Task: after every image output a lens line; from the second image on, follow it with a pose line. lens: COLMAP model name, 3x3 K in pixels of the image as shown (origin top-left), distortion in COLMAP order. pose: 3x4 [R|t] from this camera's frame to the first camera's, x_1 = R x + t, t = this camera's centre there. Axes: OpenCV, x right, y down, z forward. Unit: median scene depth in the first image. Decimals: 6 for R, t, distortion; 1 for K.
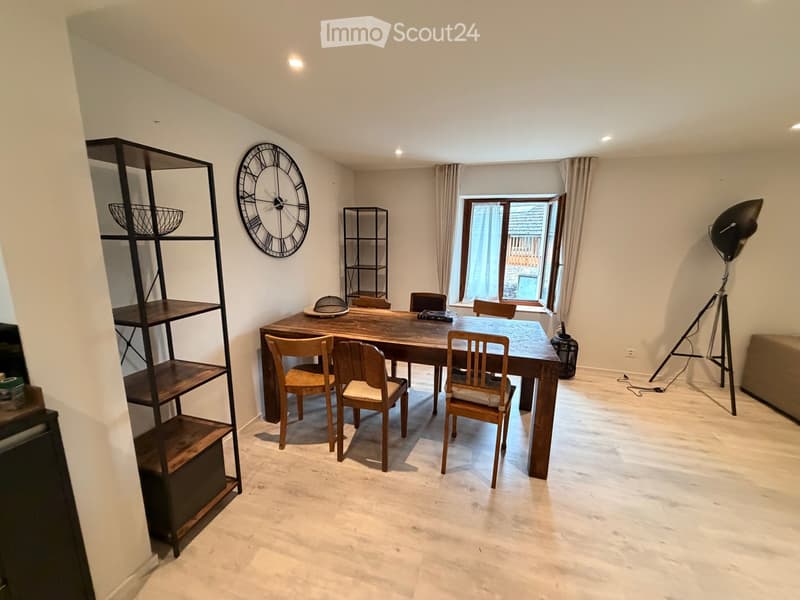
lens RADIAL K [[317.5, 0, 397.0], [0, 317.5, 301.7], [0, 0, 1]] dist [-0.001686, -0.000388]
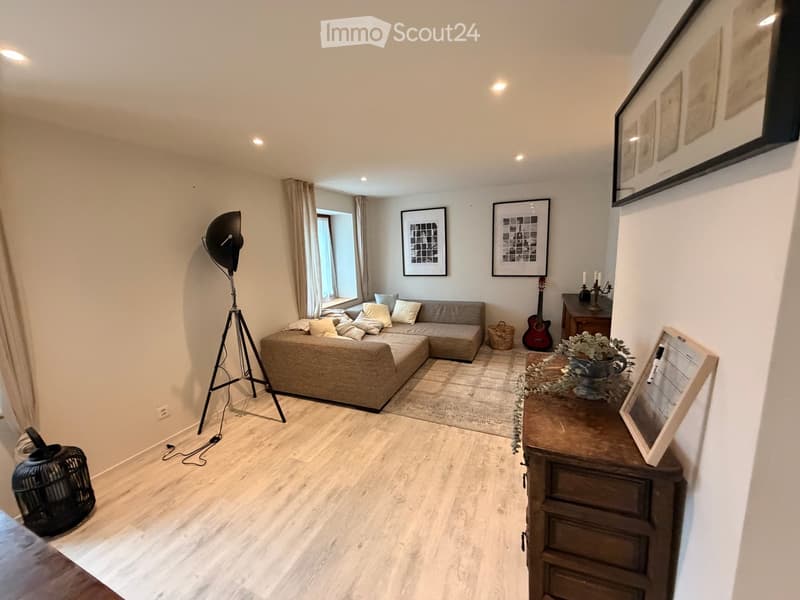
lens RADIAL K [[317.5, 0, 399.6], [0, 317.5, 302.2], [0, 0, 1]] dist [-0.001686, -0.000388]
pose [[0.123920, -0.177394, 0.976307, 0.162873], [0.226704, 0.962930, 0.146188, -0.070287], [-0.966048, 0.203217, 0.159543, 0.358012]]
